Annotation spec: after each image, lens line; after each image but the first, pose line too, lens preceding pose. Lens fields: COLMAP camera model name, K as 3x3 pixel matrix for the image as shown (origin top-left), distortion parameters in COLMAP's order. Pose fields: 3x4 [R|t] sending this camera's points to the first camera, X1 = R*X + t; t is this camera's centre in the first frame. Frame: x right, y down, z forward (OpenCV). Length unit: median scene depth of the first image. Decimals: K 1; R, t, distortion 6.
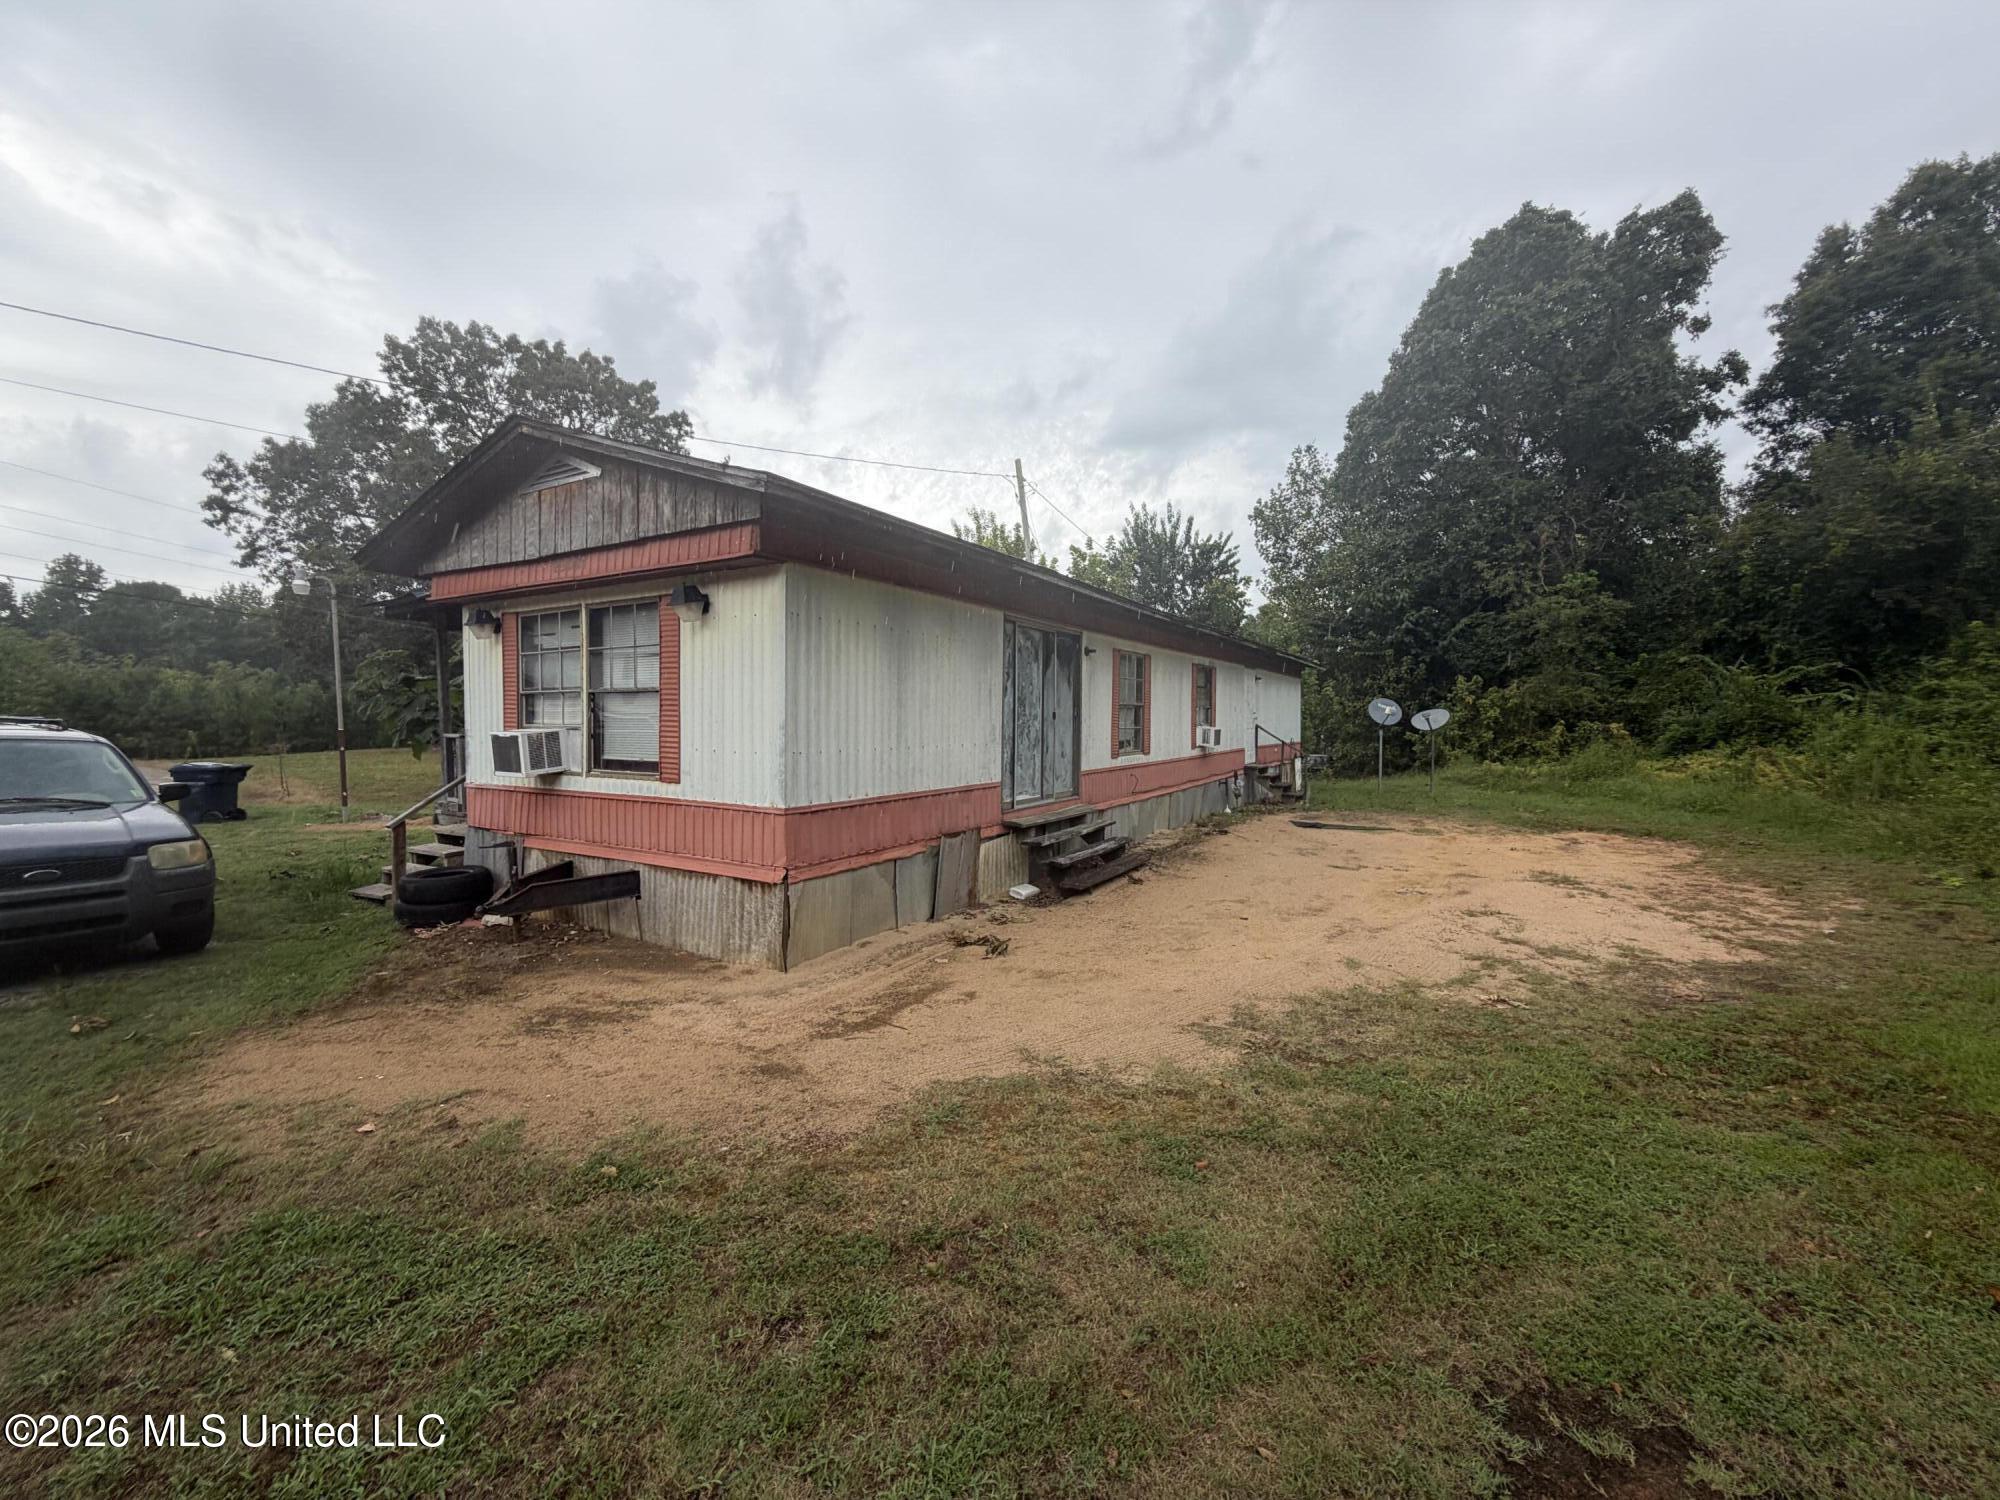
lens RADIAL K [[796.3, 0, 1008.4], [0, 796.3, 750.2], [0, 0, 1]] dist [-0.000282, 0.000556]
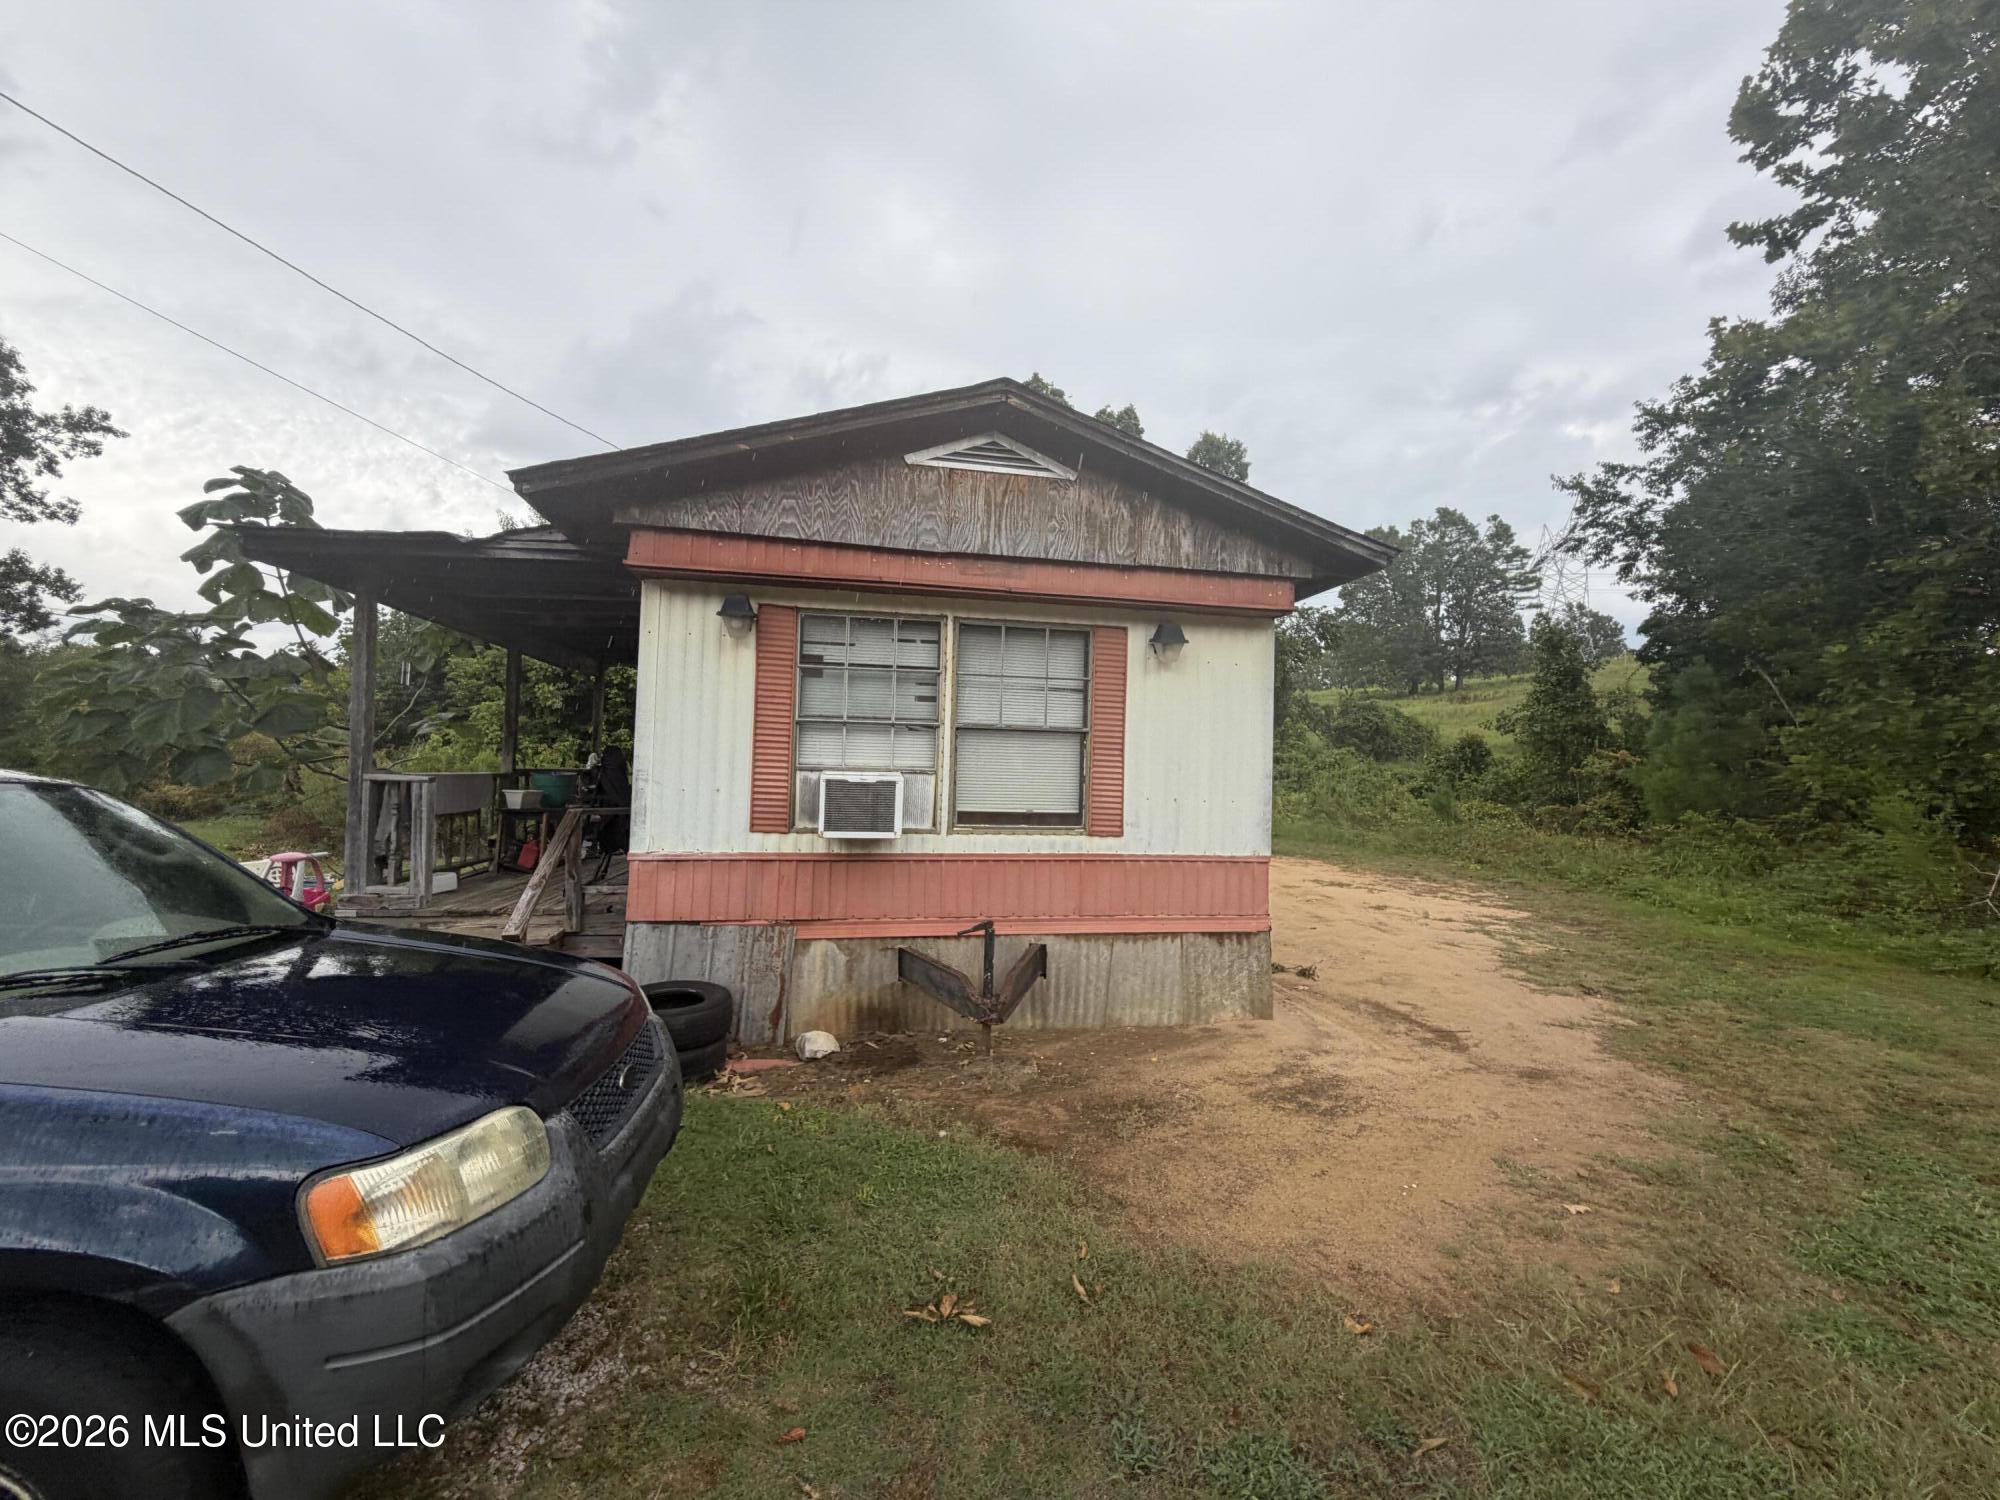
lens RADIAL K [[796.3, 0, 1008.4], [0, 796.3, 750.2], [0, 0, 1]] dist [-0.000282, 0.000556]
pose [[0.754514, 0.034672, 0.655367, -1.117810], [0.002664, 0.998433, -0.055888, -0.005786], [-0.656278, 0.043914, 0.753240, 0.410420]]
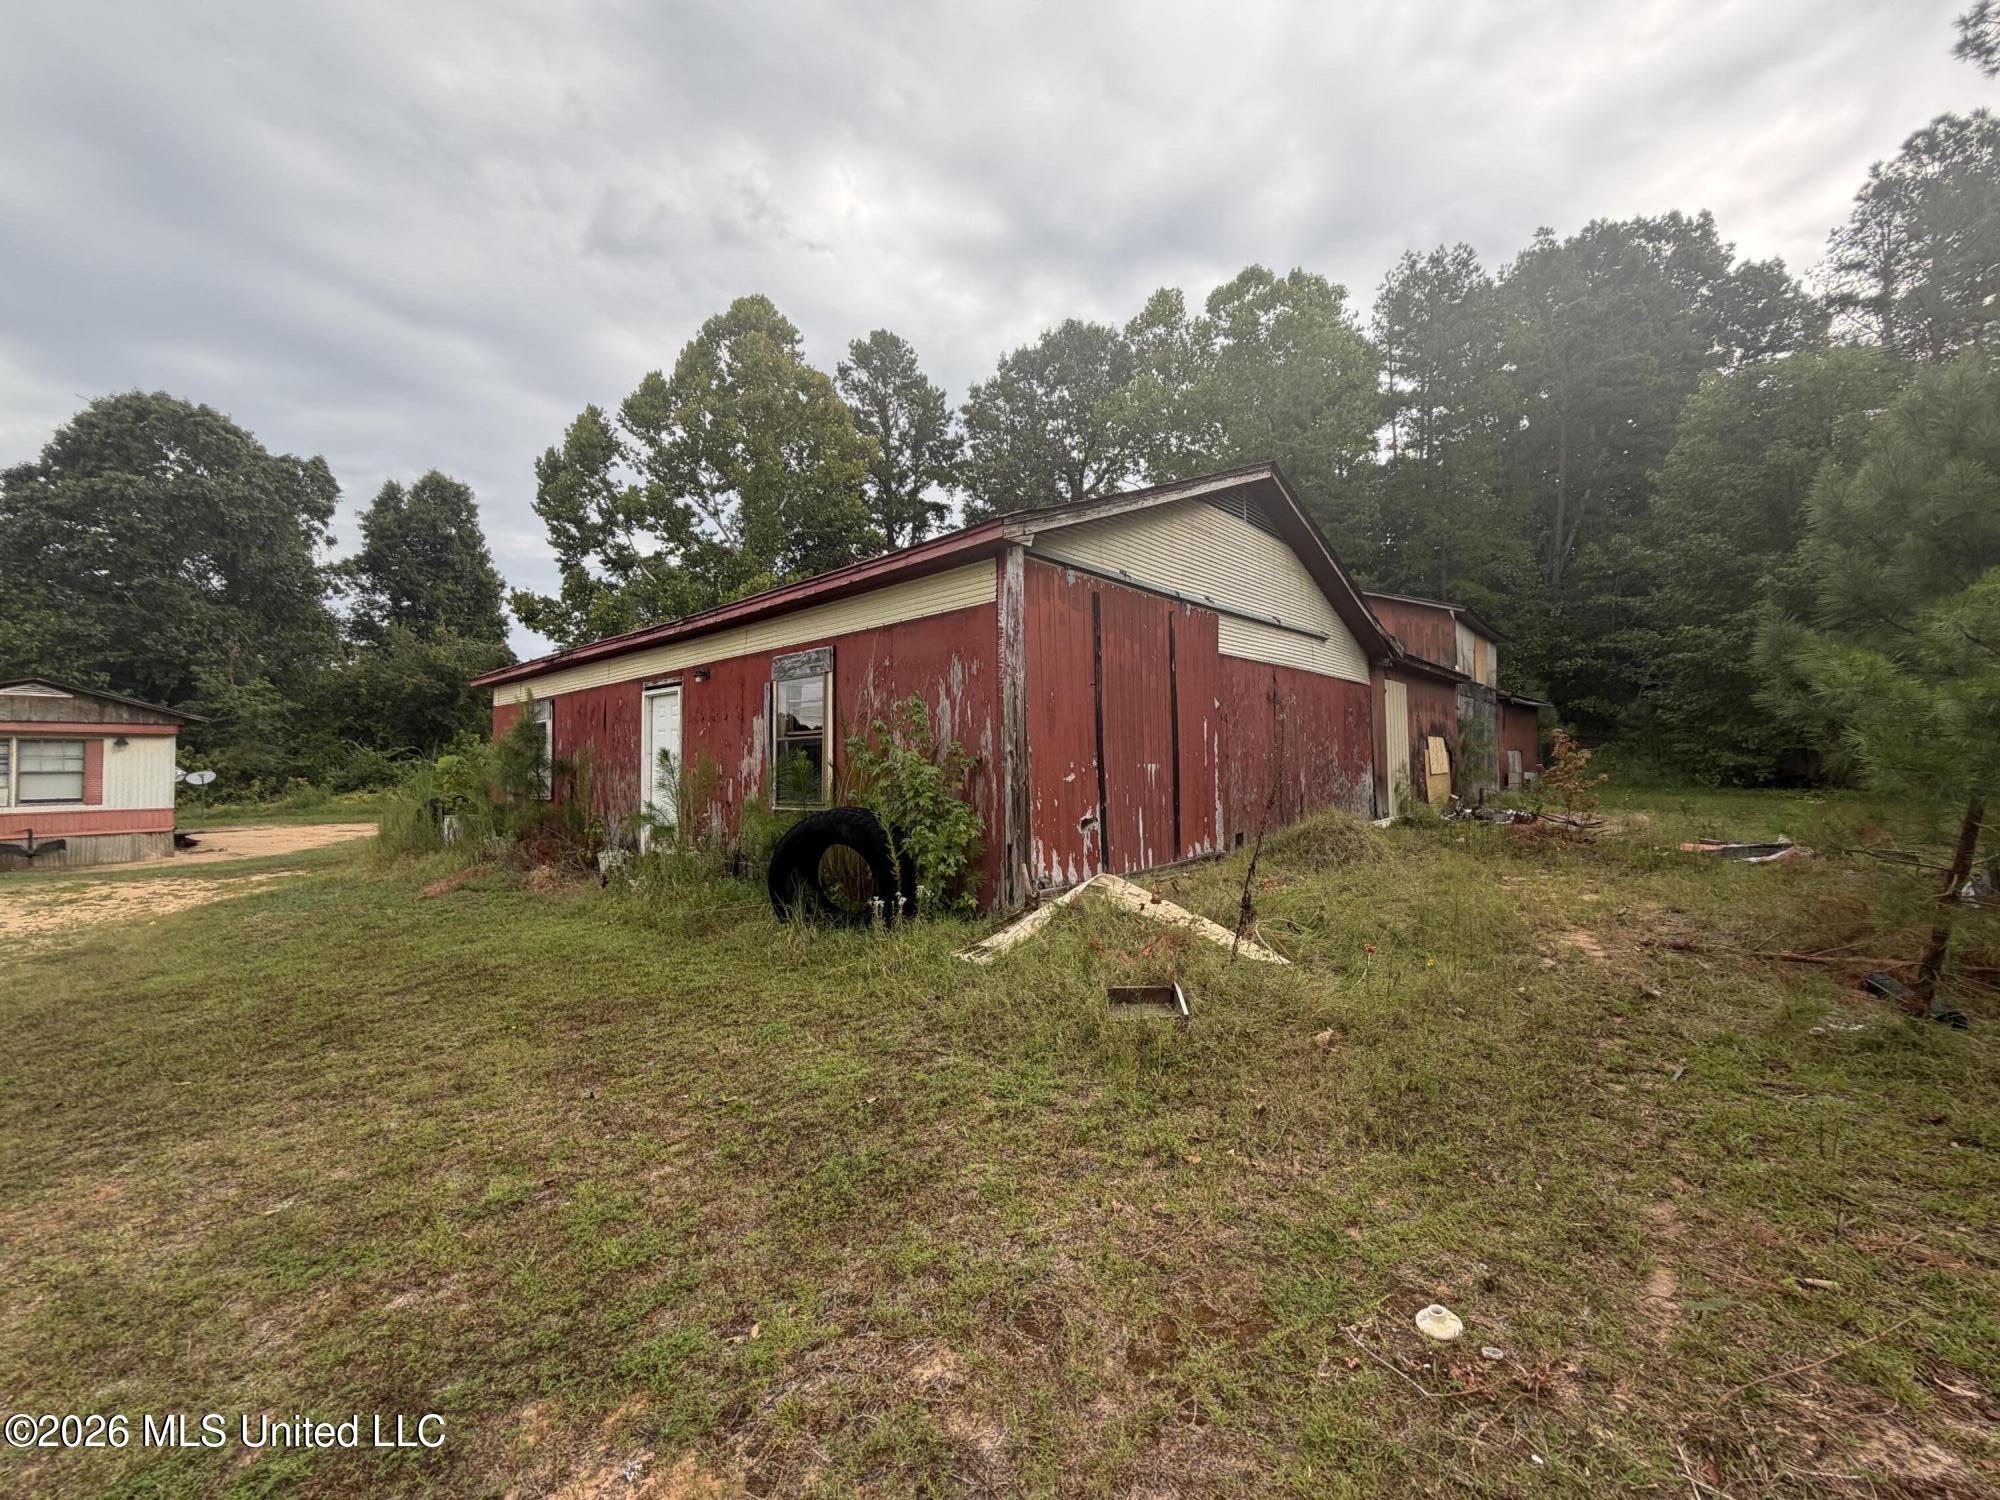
lens RADIAL K [[796.3, 0, 1008.4], [0, 796.3, 750.2], [0, 0, 1]] dist [-0.000282, 0.000556]
pose [[0.100068, 0.016405, 0.994845, -3.007645], [0.049023, 0.998568, -0.021397, 0.068717], [-0.993772, 0.050912, 0.099121, -2.603024]]
